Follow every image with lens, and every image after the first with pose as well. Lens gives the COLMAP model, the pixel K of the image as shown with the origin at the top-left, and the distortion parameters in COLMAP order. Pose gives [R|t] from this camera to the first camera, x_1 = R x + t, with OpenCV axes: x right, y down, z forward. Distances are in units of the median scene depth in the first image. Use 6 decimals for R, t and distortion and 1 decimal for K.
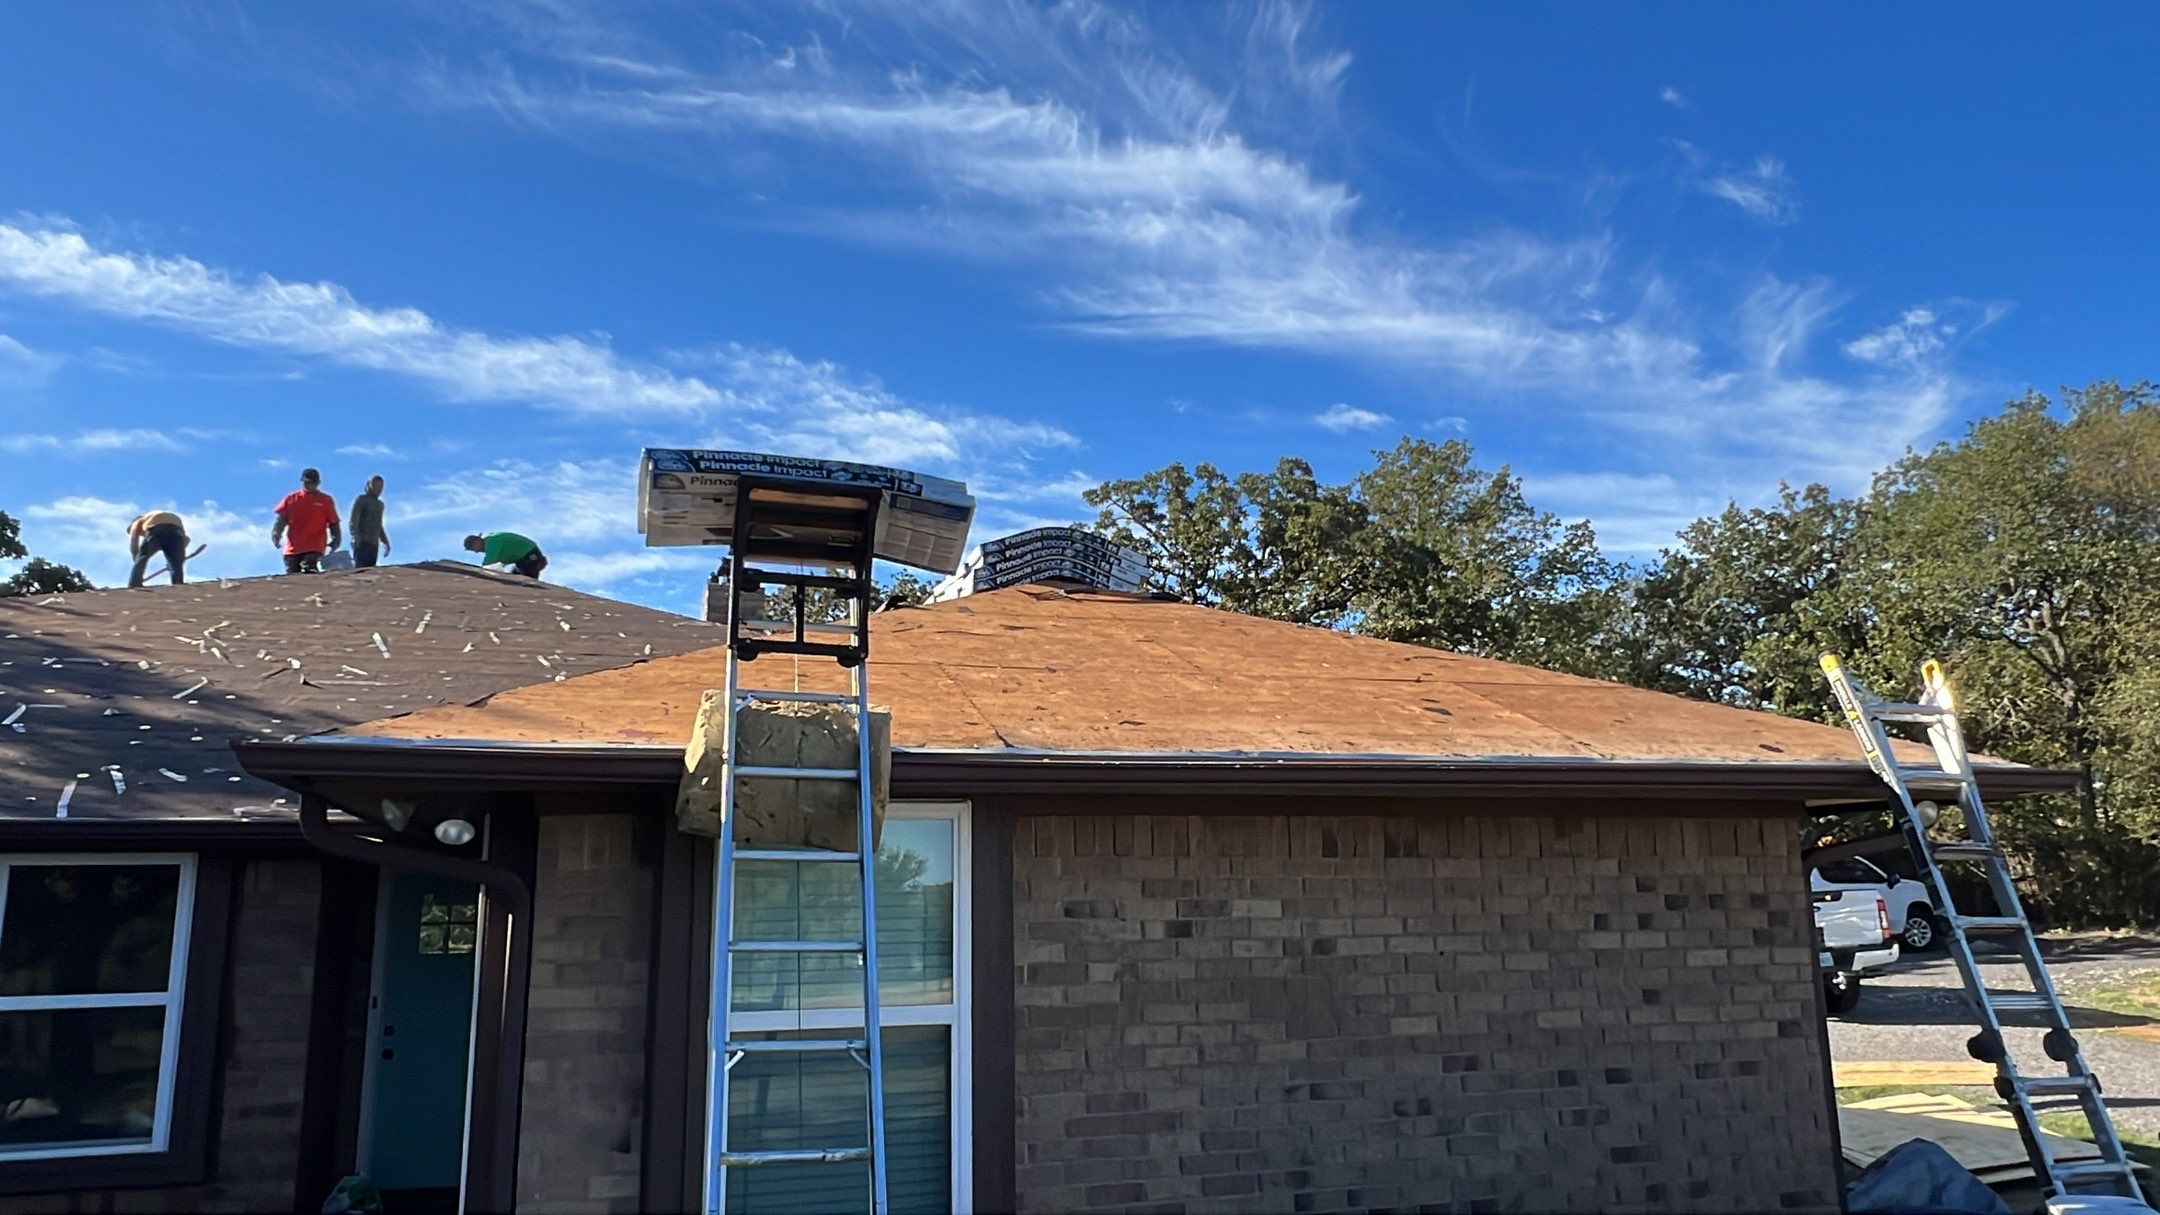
lens RADIAL K [[1480.9, 0, 1085.4], [0, 1480.9, 619.0], [0, 0, 1]] dist [0.000548, -0.001219]
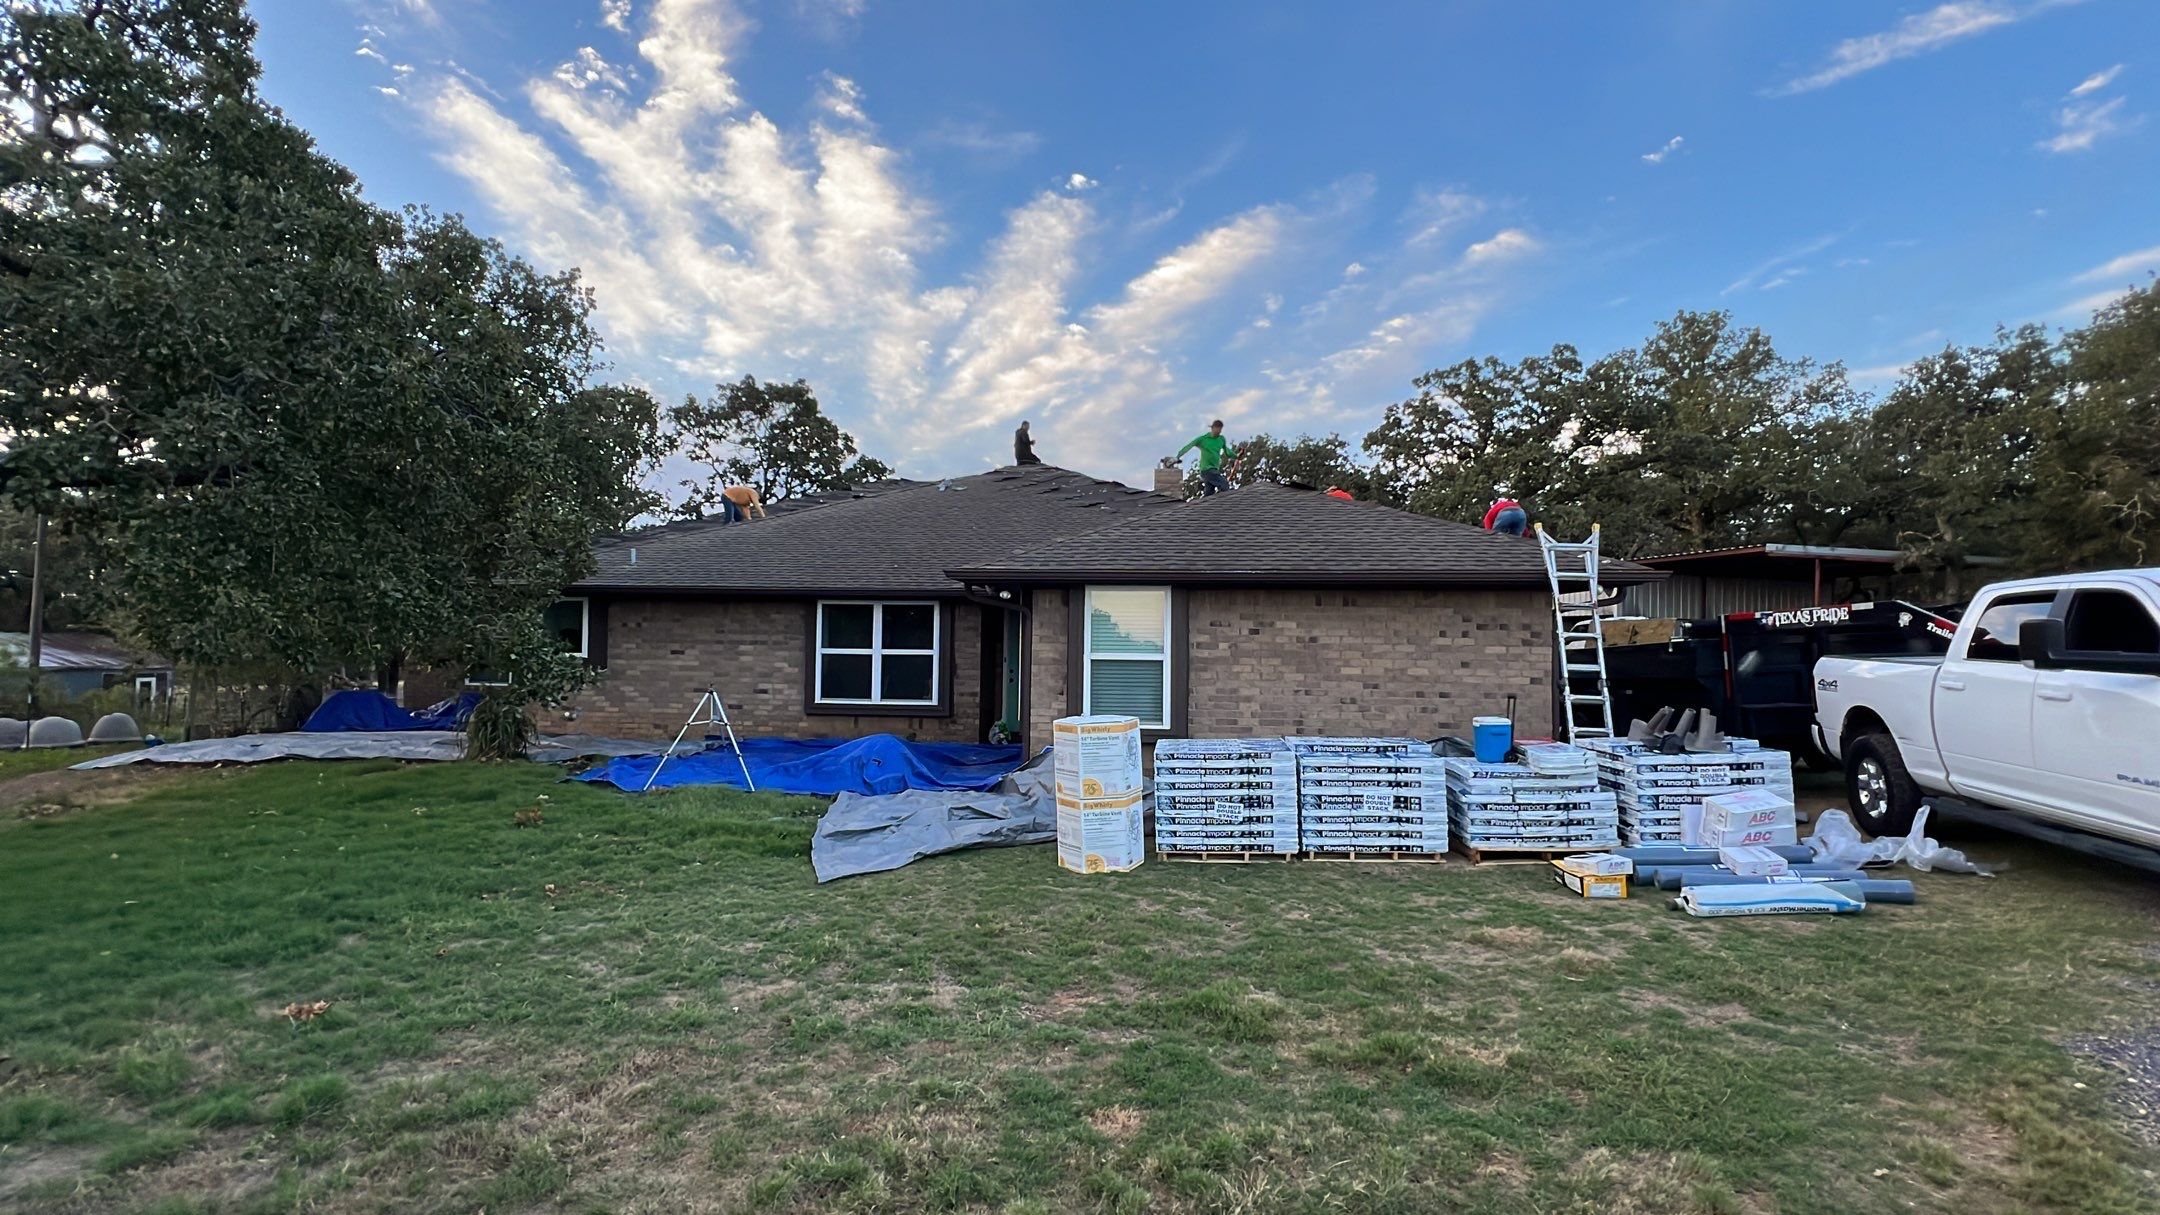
lens RADIAL K [[1004.5, 0, 1080.0], [0, 1004.5, 607.5], [0, 0, 1]] dist [-0.004210, -0.000549]
pose [[0.920932, 0.011827, -0.389544, 0.470514], [0.050637, 0.987435, 0.149694, -0.121586], [0.386420, -0.157583, 0.908761, -0.763486]]
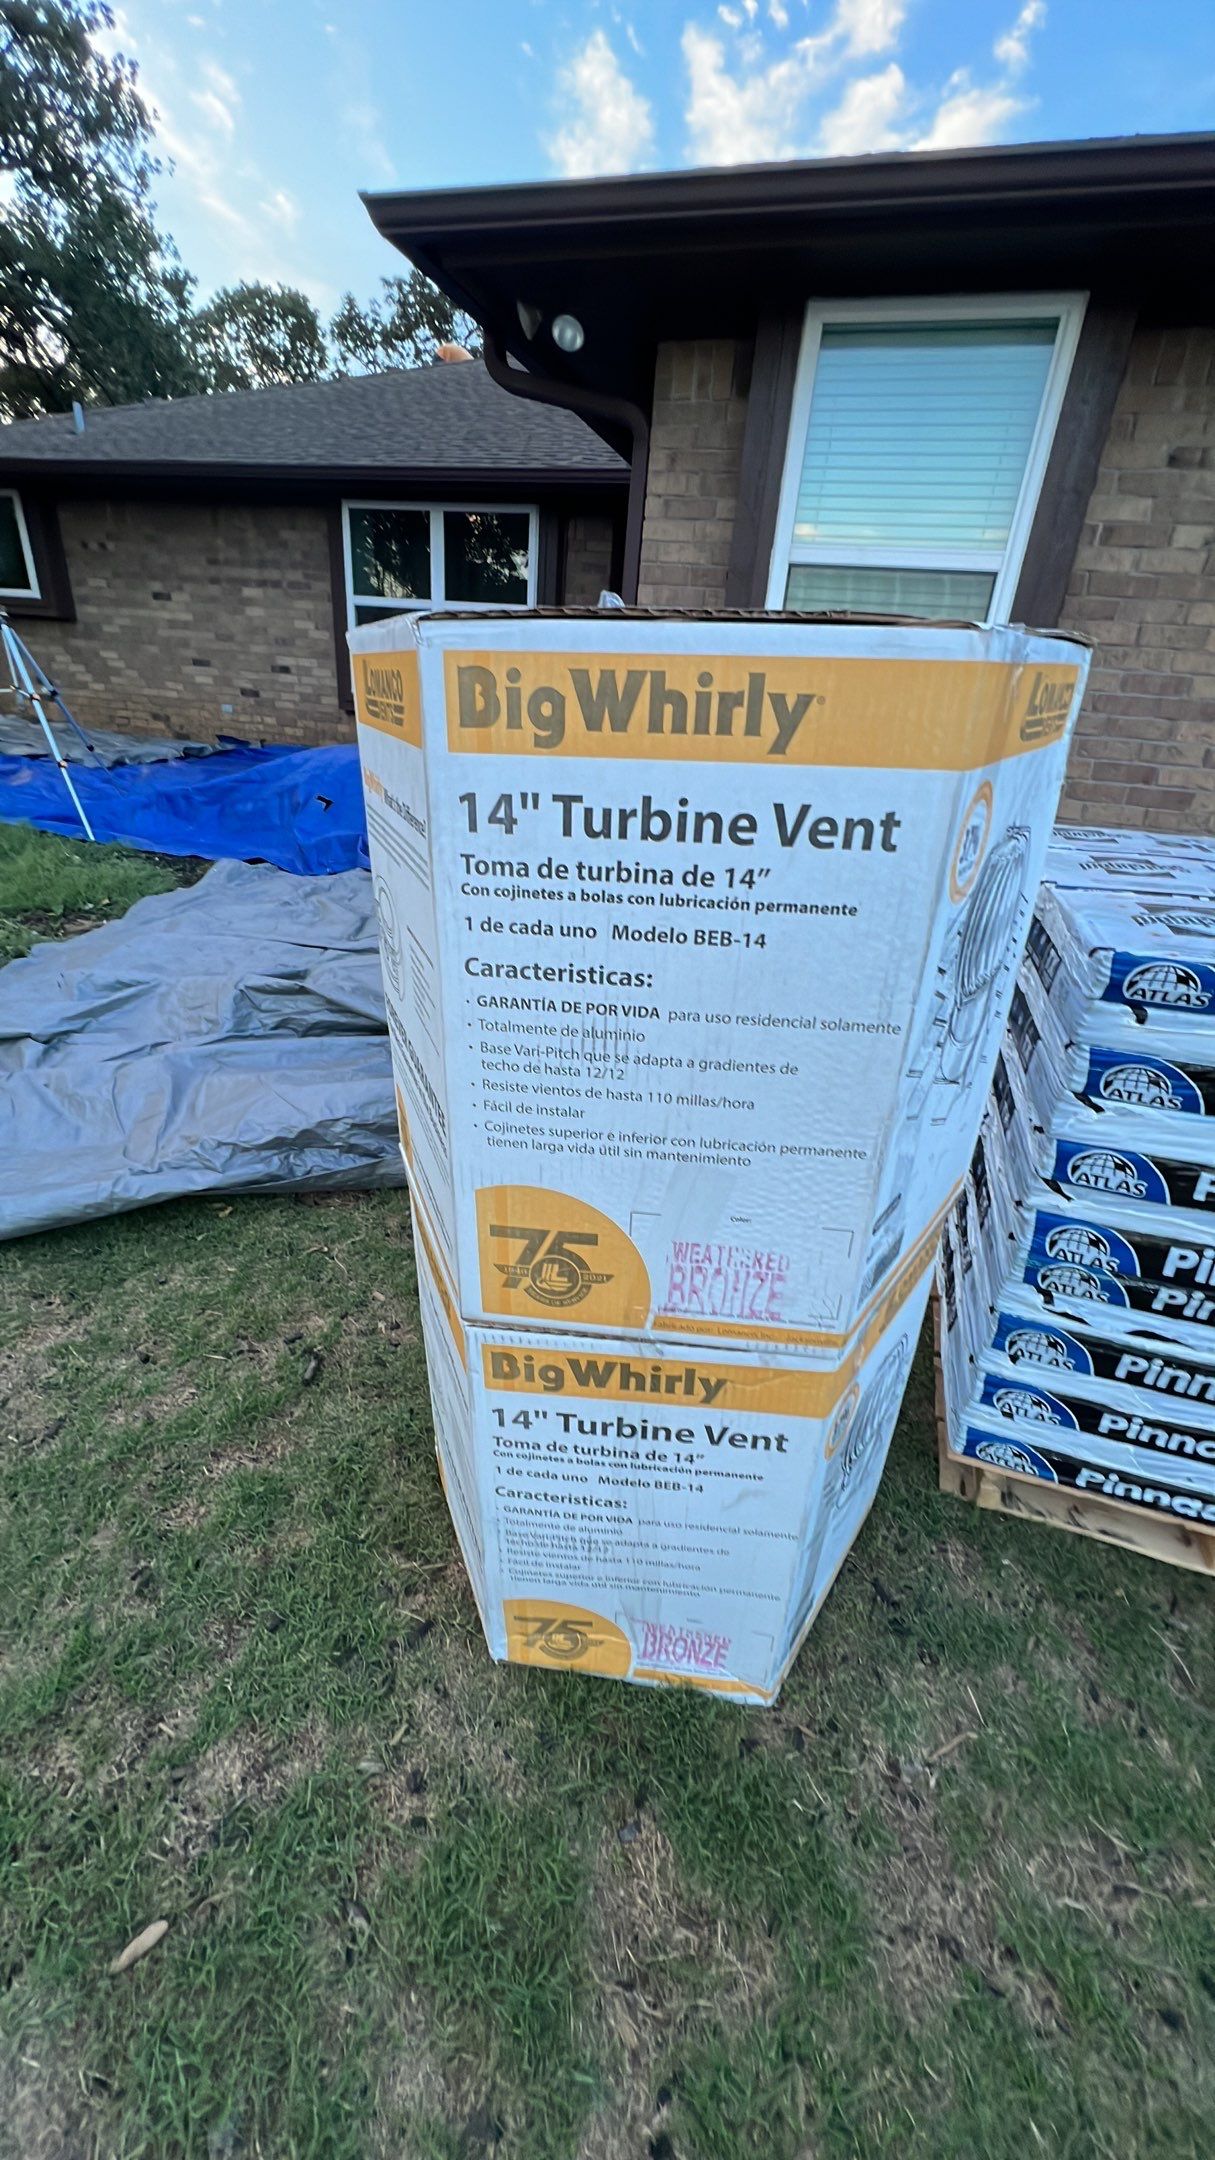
lens RADIAL K [[827.0, 0, 601.8], [0, 827.0, 1082.2], [0, 0, 1]] dist [-0.001884, 0.000248]
pose [[0.816845, 0.316622, -0.482198, 0.065443], [0.031783, 0.809933, 0.585660, 0.189228], [0.575981, -0.493719, 0.651527, 0.252064]]
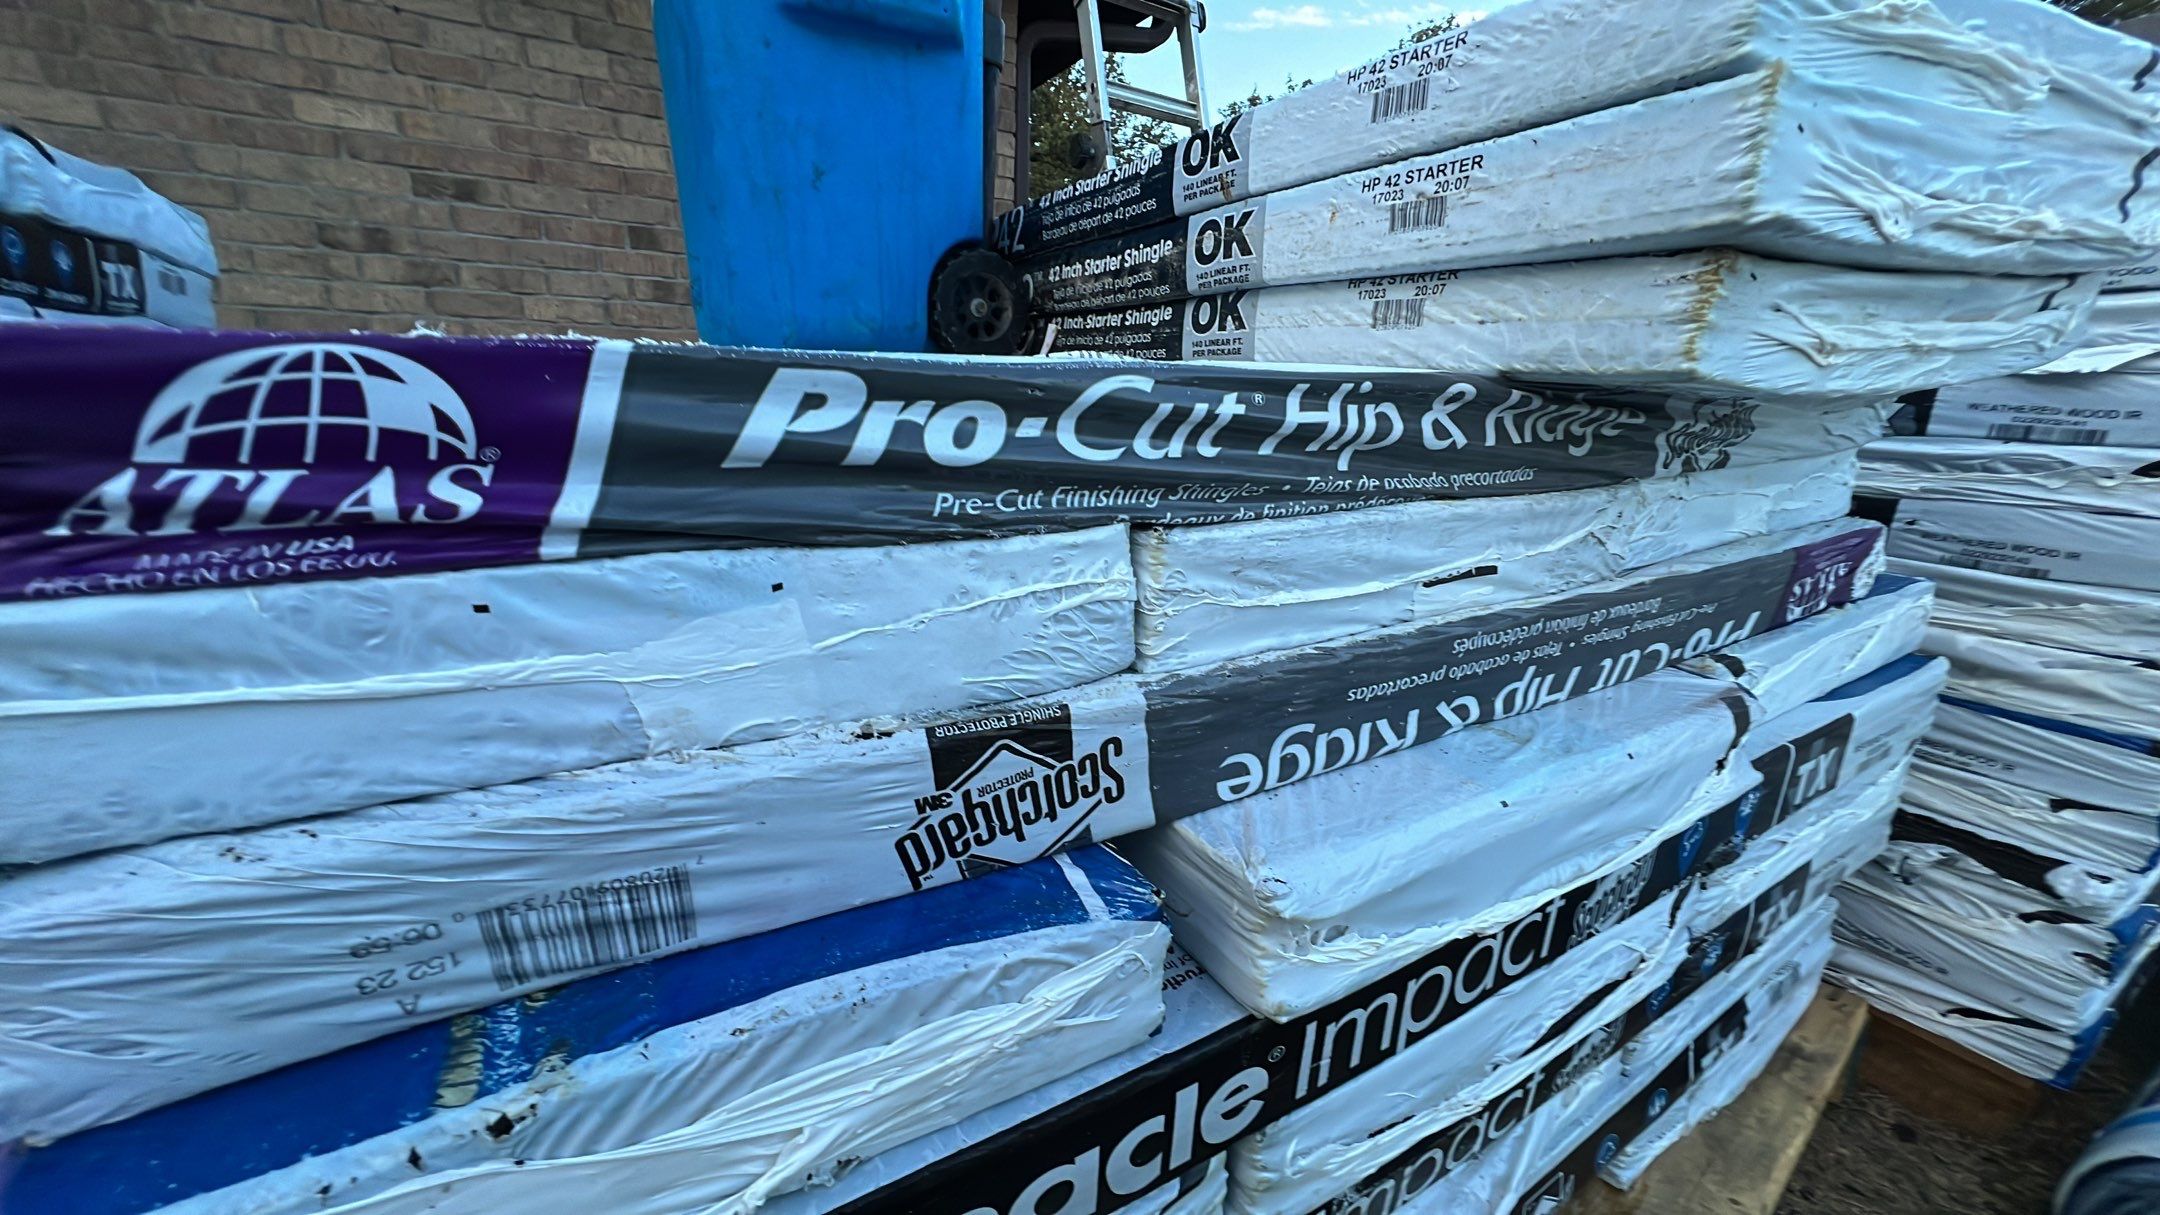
lens RADIAL K [[827.0, 0, 1079.2], [0, 827.0, 613.2], [0, 0, 1]] dist [-0.001884, 0.000248]
pose [[0.974094, -0.014092, 0.225703, 0.463403], [-0.088719, 0.894230, 0.438728, 0.284856], [-0.208013, -0.447387, 0.869814, 0.502518]]
